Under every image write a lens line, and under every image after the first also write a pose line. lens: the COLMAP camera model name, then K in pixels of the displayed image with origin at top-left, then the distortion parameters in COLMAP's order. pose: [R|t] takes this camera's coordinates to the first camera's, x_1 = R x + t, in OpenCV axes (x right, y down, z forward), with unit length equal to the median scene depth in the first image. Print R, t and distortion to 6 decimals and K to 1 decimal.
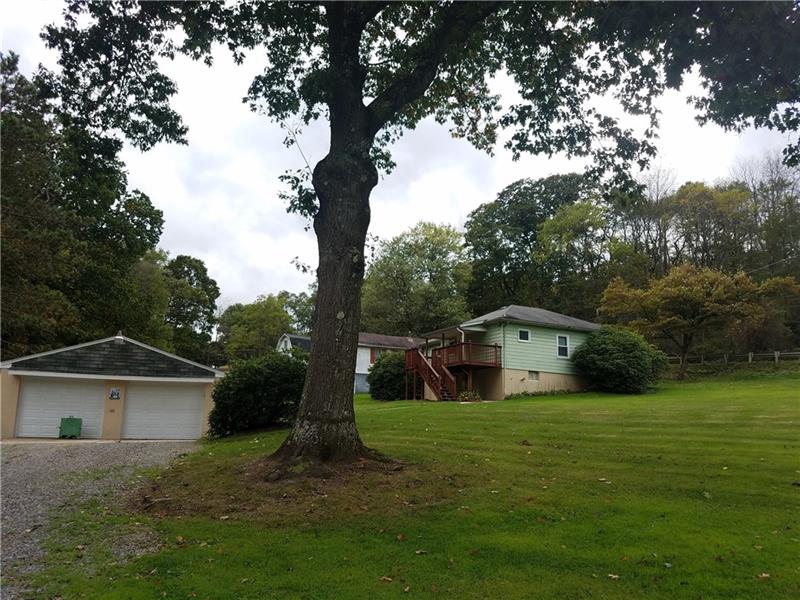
lens RADIAL K [[611.4, 0, 413.3], [0, 611.4, 301.1], [0, 0, 1]] dist [0.095925, -0.150598]
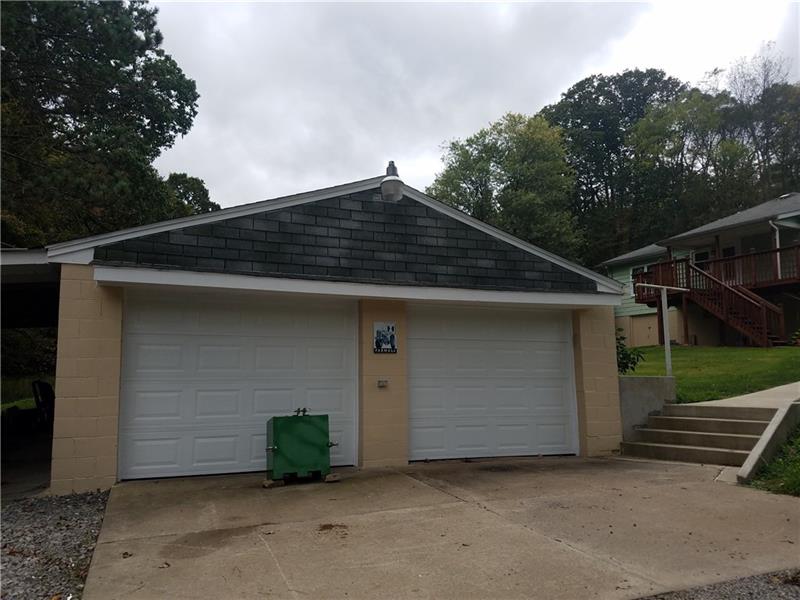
lens RADIAL K [[611.4, 0, 413.3], [0, 611.4, 301.1], [0, 0, 1]] dist [0.095925, -0.150598]
pose [[0.999018, -0.012424, 0.042519, -0.195281], [0.008146, 0.995019, 0.099357, 0.037784], [-0.043542, -0.098913, 0.994143, 0.265105]]
